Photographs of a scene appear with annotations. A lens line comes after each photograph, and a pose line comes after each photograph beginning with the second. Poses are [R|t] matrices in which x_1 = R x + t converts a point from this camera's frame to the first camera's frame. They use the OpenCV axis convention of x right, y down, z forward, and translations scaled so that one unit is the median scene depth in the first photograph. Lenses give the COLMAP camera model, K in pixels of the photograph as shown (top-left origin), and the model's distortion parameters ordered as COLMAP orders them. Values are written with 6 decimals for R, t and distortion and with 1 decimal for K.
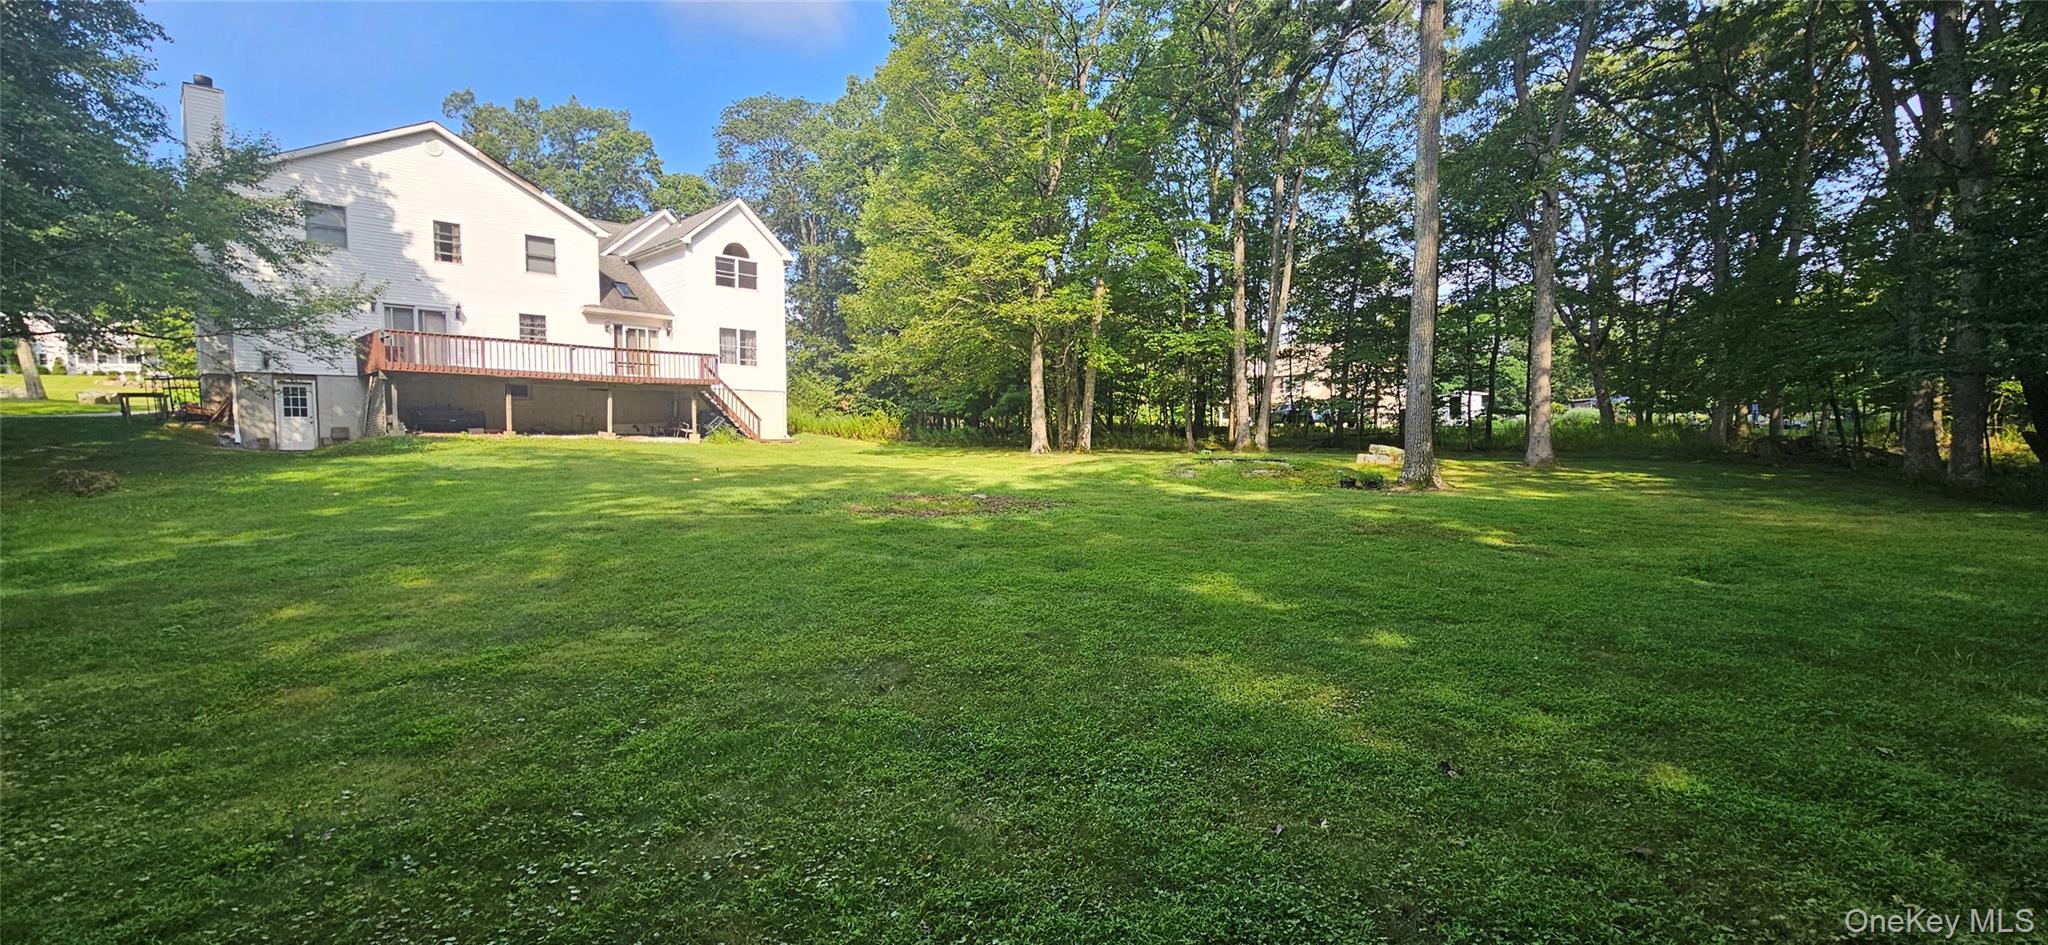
lens RADIAL K [[846.4, 0, 1030.1], [0, 846.4, 485.2], [0, 0, 1]] dist [0.002172, -0.000273]
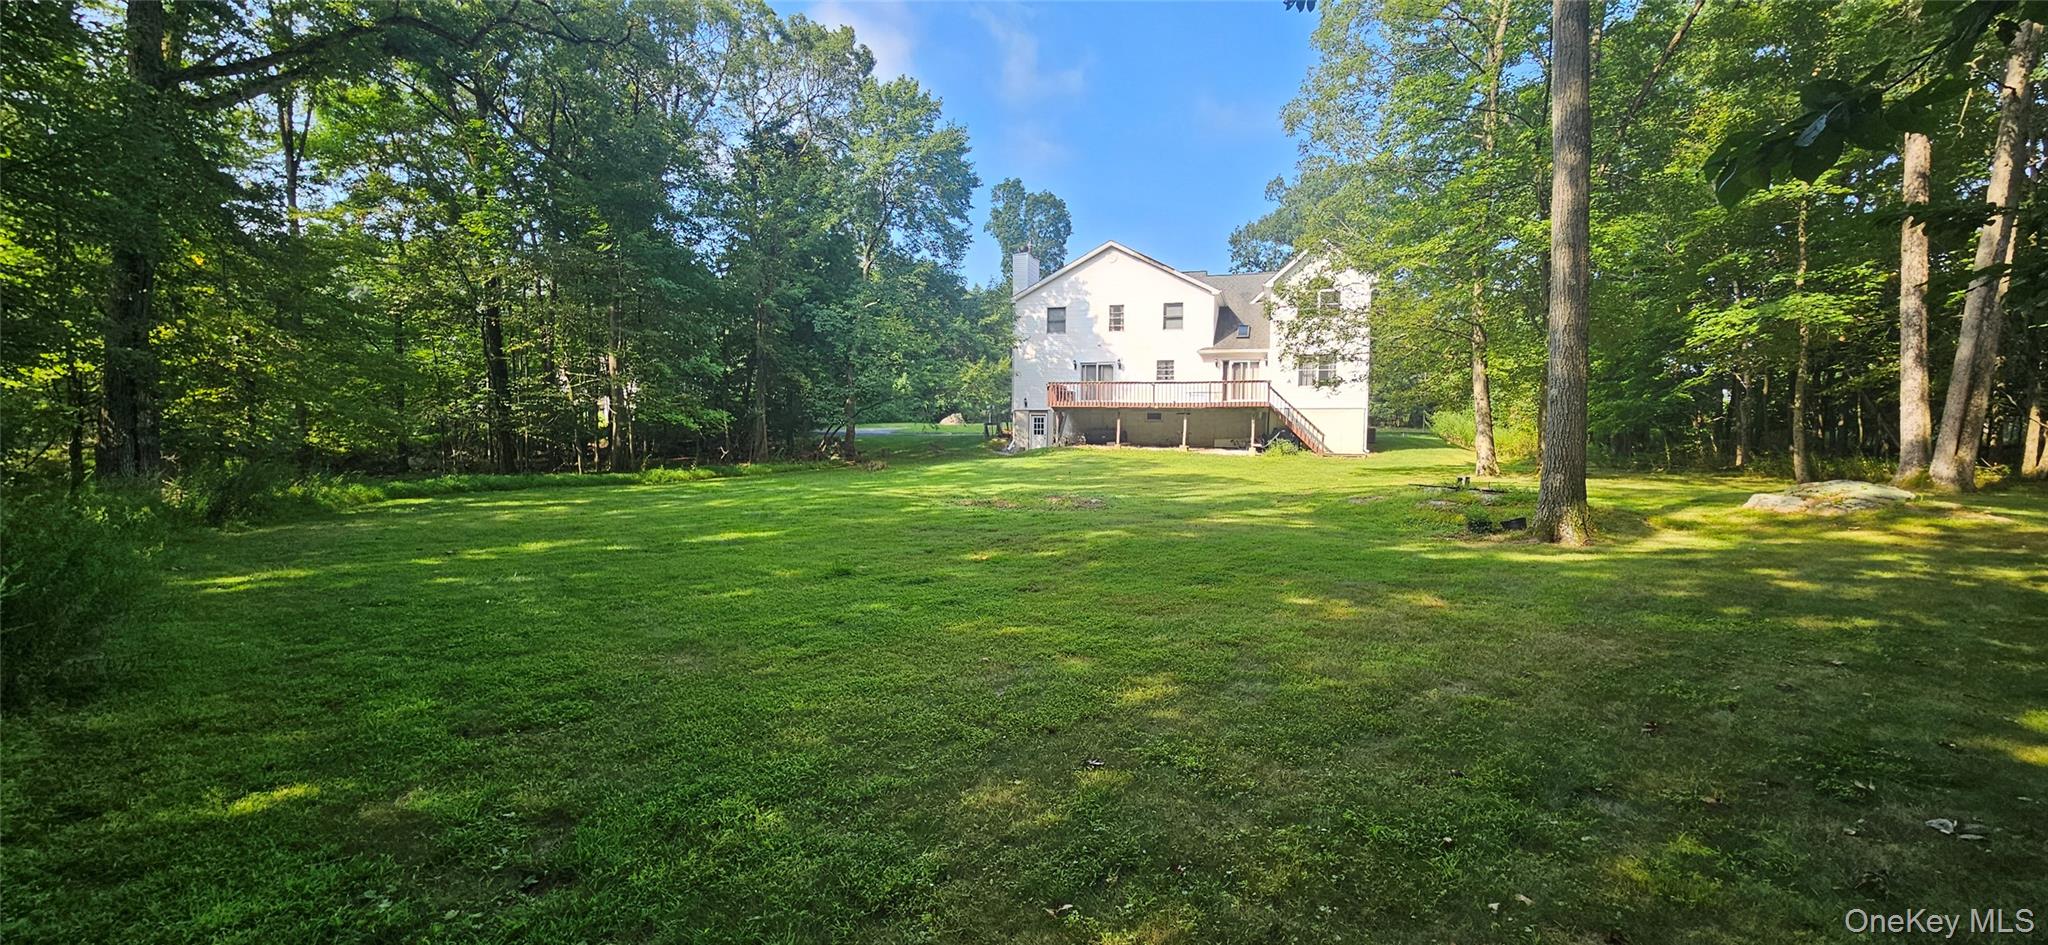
lens RADIAL K [[846.4, 0, 1030.1], [0, 846.4, 485.2], [0, 0, 1]] dist [0.002172, -0.000273]
pose [[0.445587, 0.052919, -0.893673, 0.653153], [-0.063700, 0.997595, 0.027311, -0.025232], [0.892970, 0.044758, 0.447886, 0.226224]]
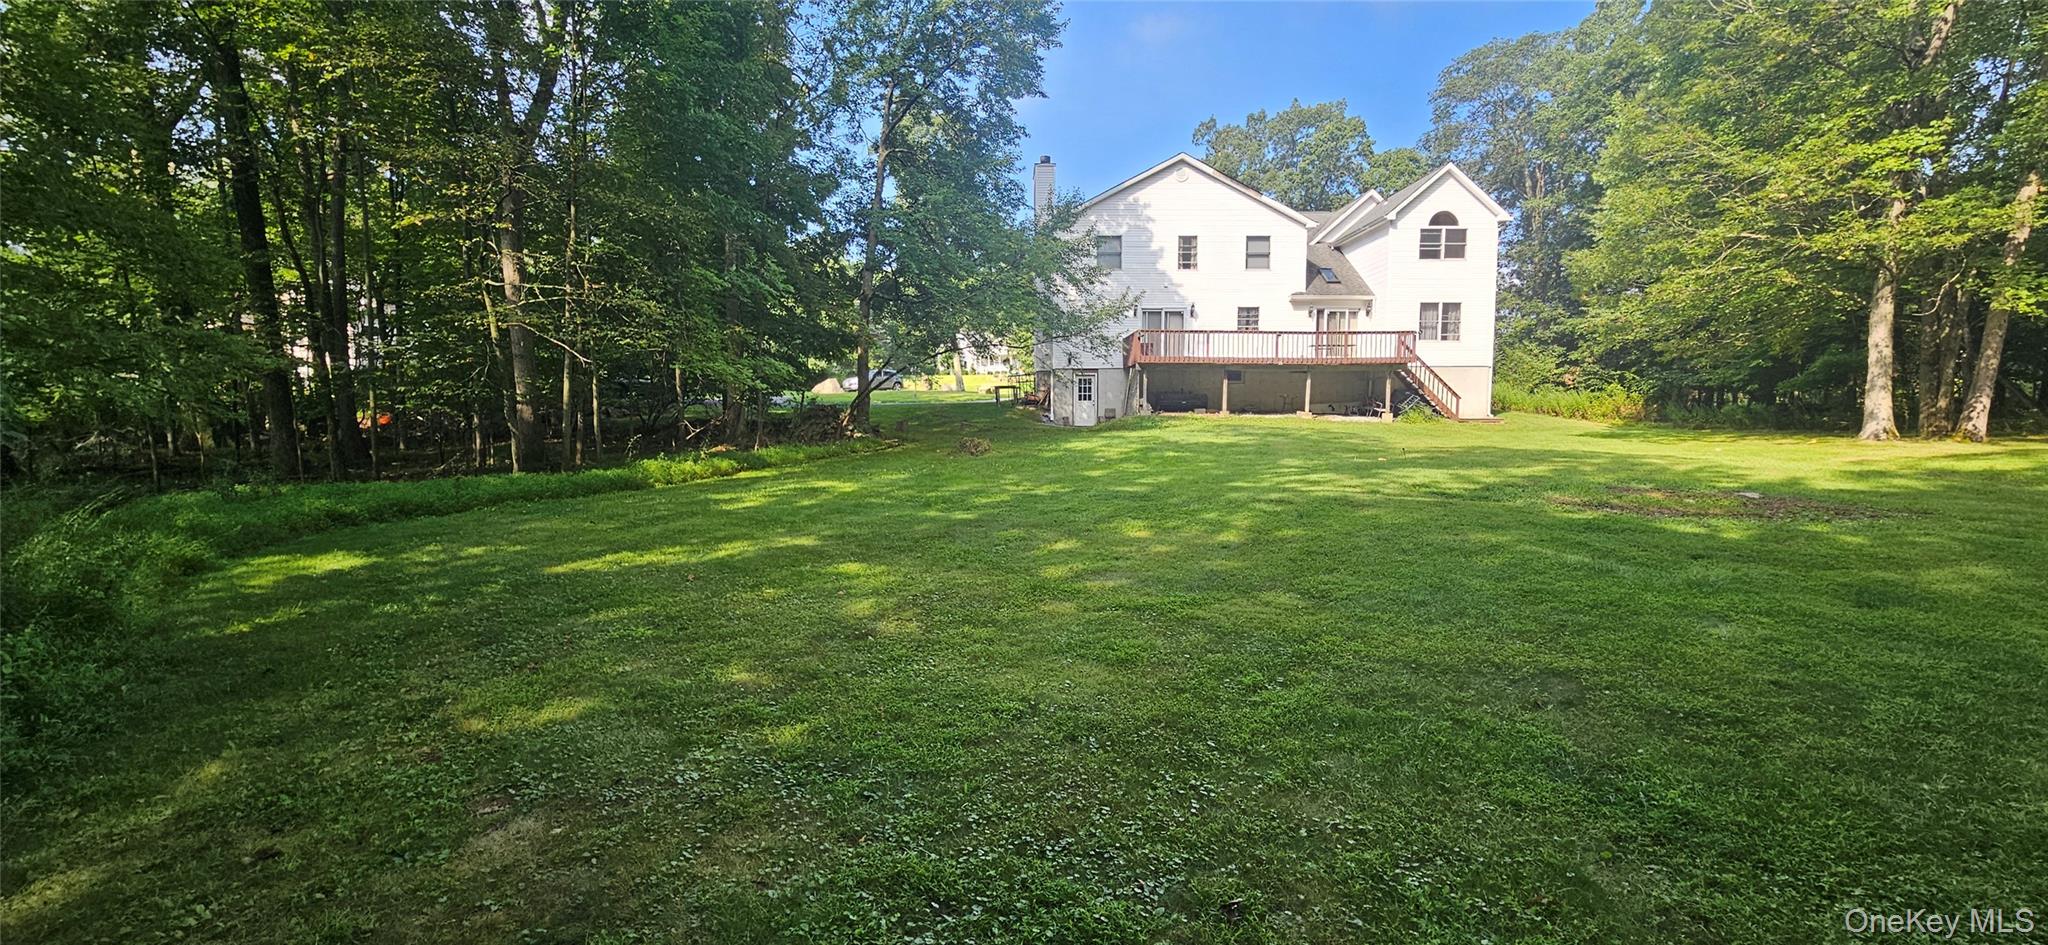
lens RADIAL K [[846.4, 0, 1030.1], [0, 846.4, 485.2], [0, 0, 1]] dist [0.002172, -0.000273]
pose [[0.705774, 0.058800, -0.705992, 0.017556], [-0.040972, 0.998269, 0.042183, -0.001028], [0.707251, -0.000845, 0.706962, 0.000466]]
